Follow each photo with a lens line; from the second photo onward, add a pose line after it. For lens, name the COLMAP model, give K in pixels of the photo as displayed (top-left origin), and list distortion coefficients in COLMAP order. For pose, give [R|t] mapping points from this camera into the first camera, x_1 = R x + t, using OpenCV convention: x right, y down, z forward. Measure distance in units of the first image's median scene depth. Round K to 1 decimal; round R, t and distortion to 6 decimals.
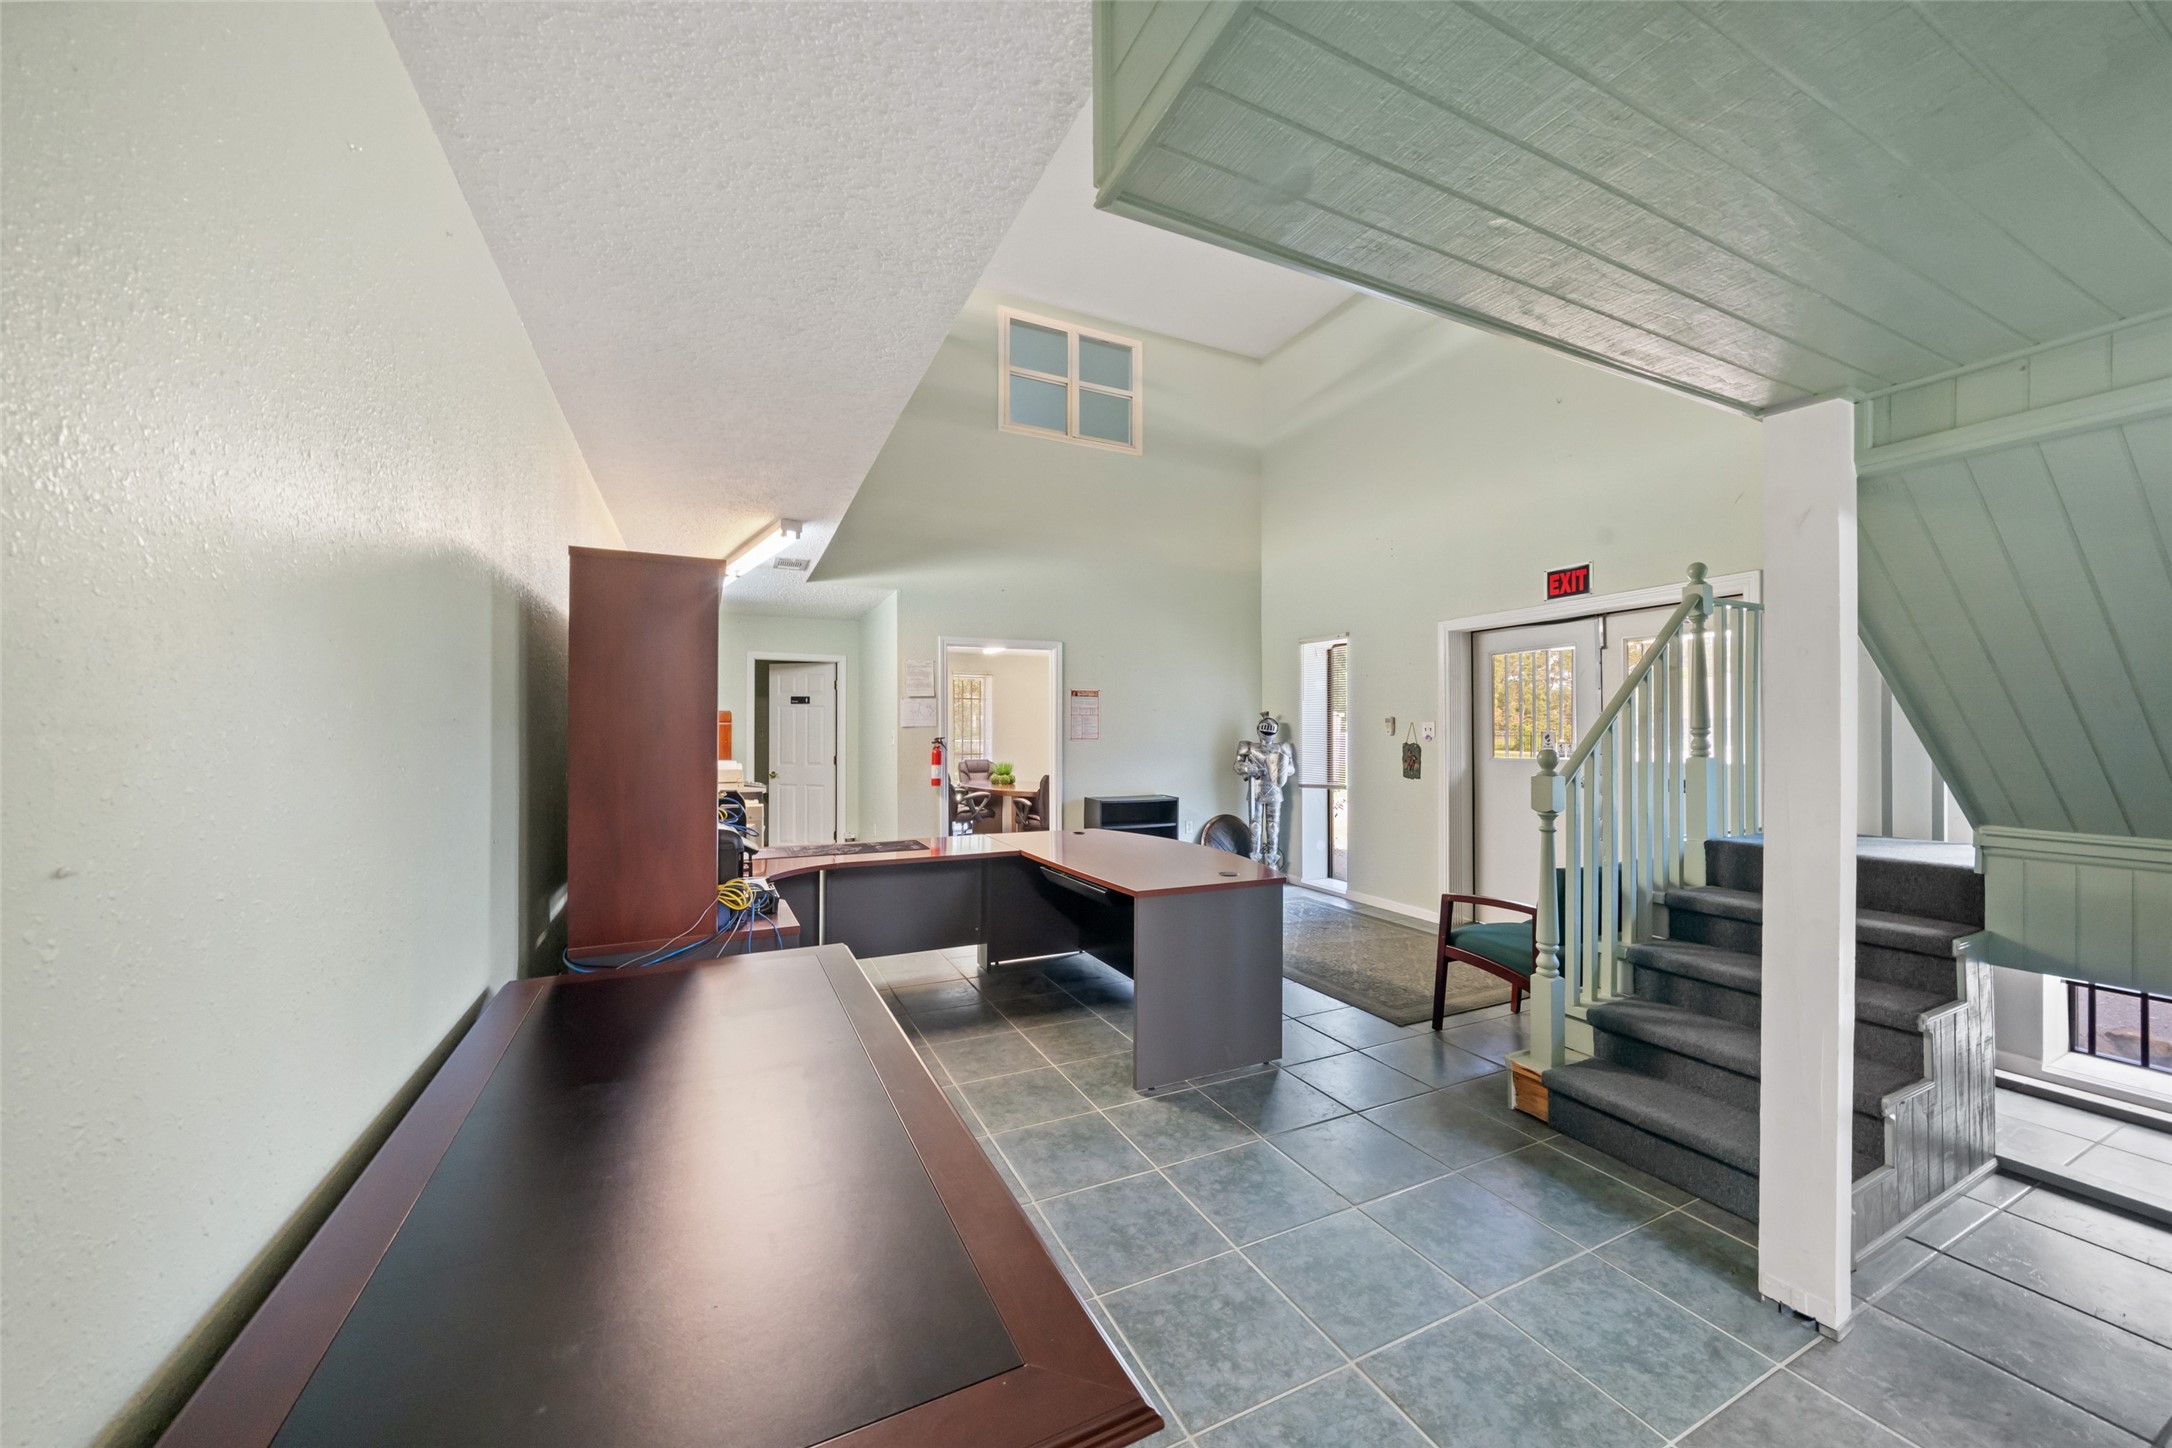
lens RADIAL K [[750.2, 0, 1086.0], [0, 750.2, 724.0], [0, 0, 1]] dist [0.000289, -0.000021]
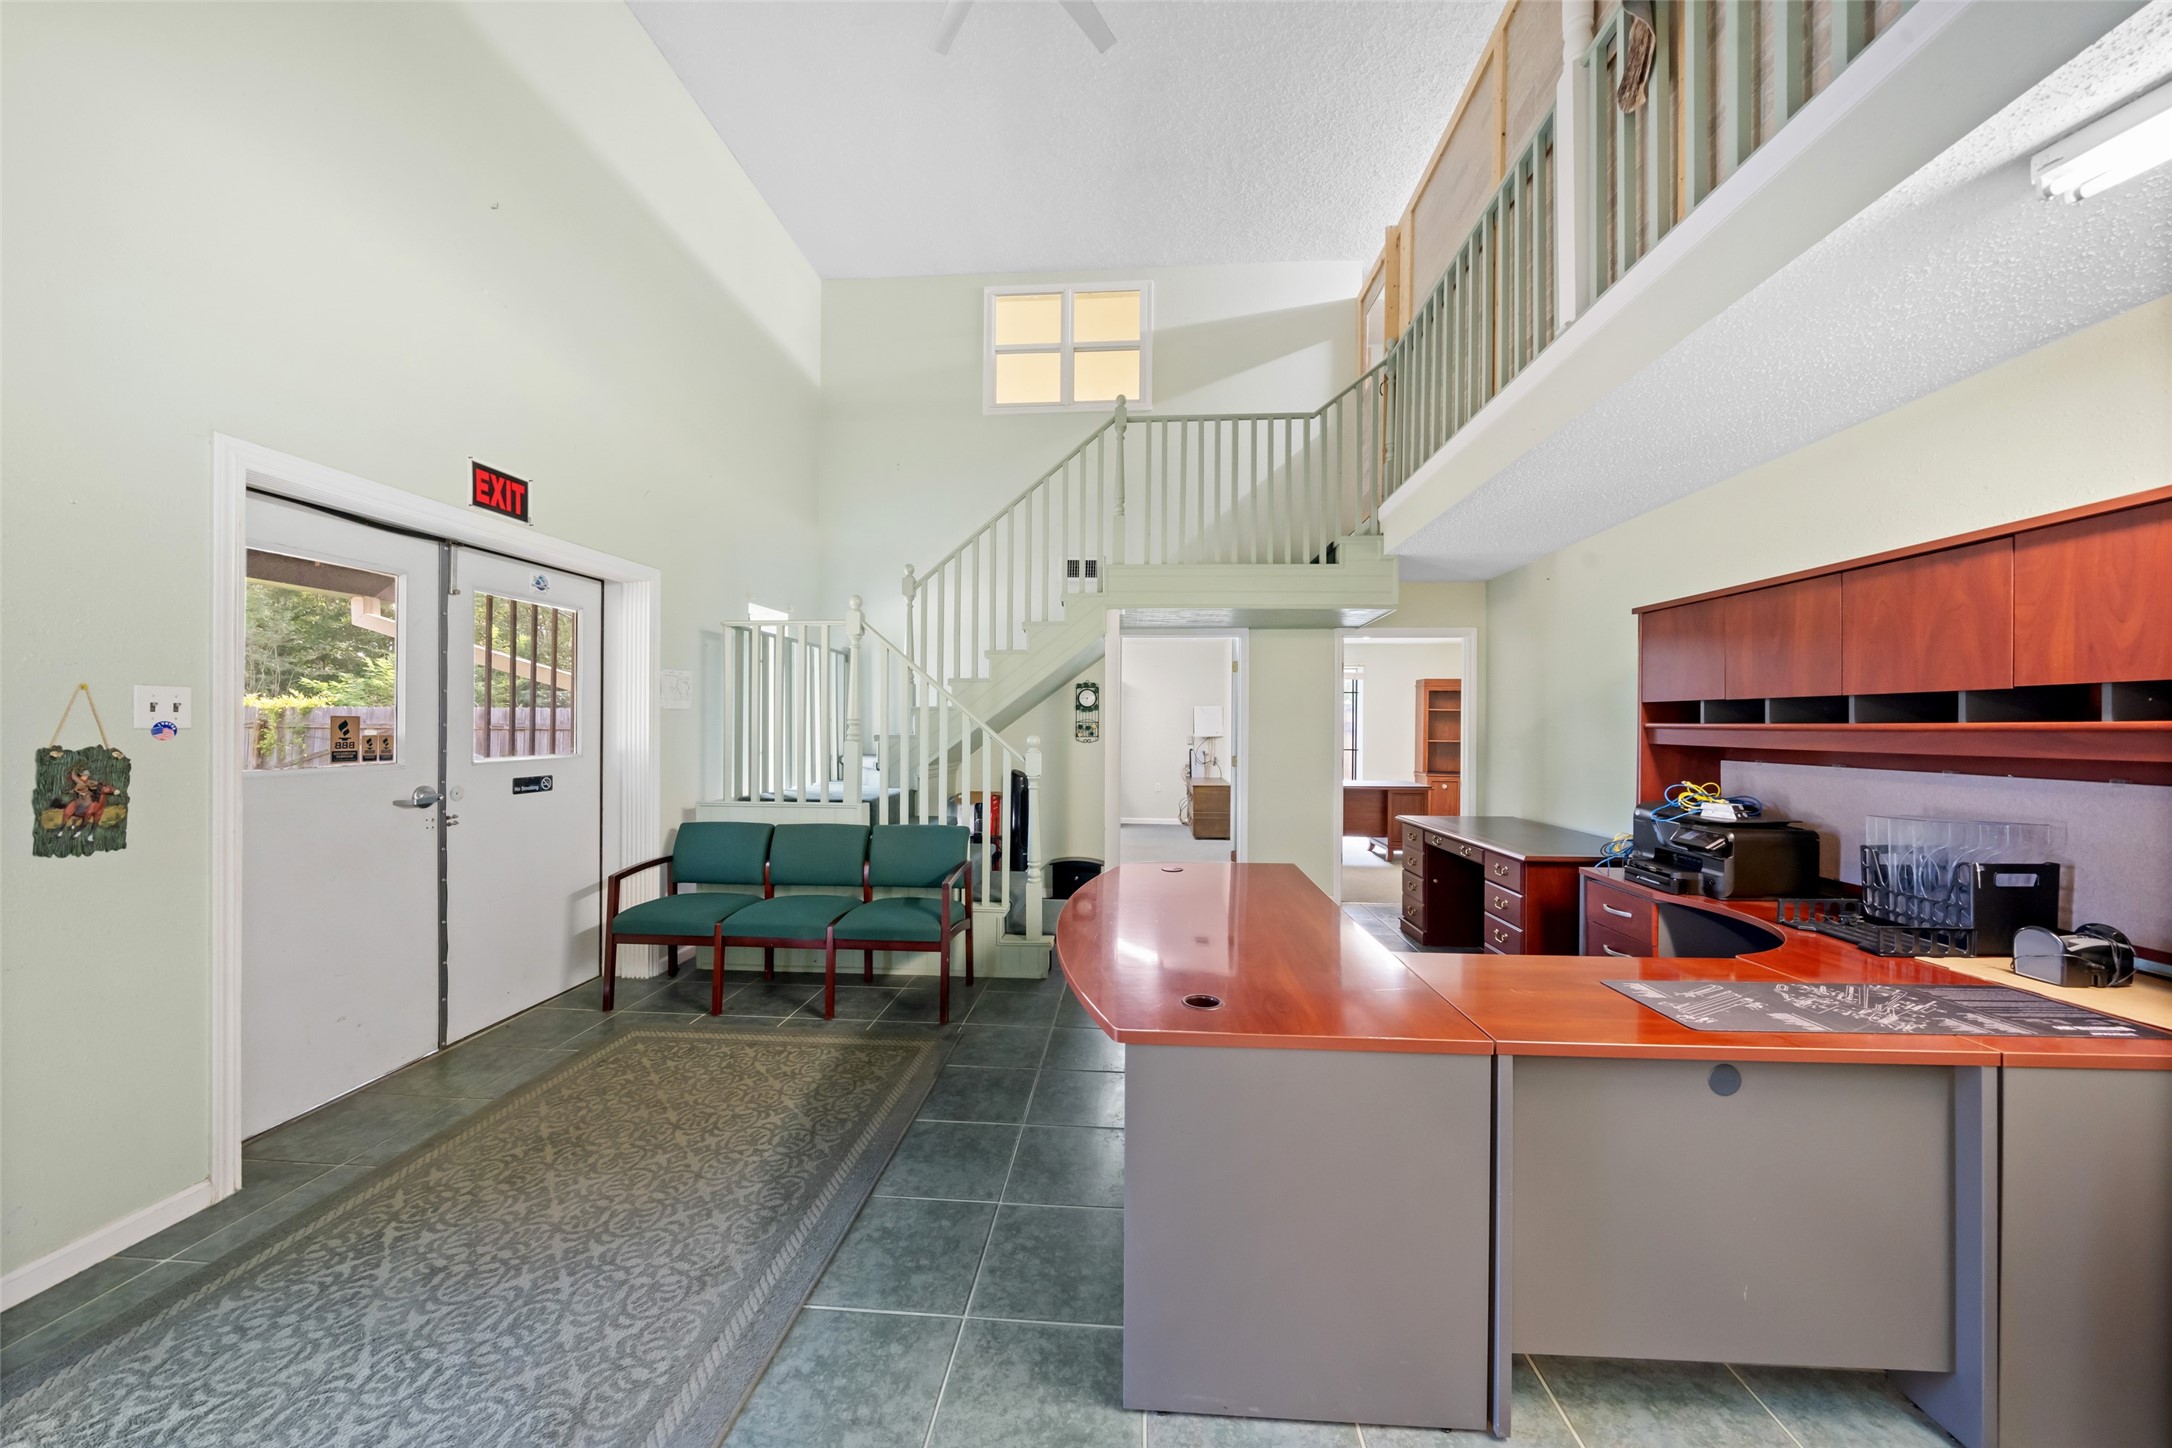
lens RADIAL K [[750.2, 0, 1086.0], [0, 750.2, 724.0], [0, 0, 1]] dist [0.000289, -0.000021]
pose [[-0.863764, -0.002531, 0.503891, -0.139298], [-0.009281, 0.999898, -0.010886, 0.017936], [-0.503812, -0.014080, -0.863699, 1.301369]]
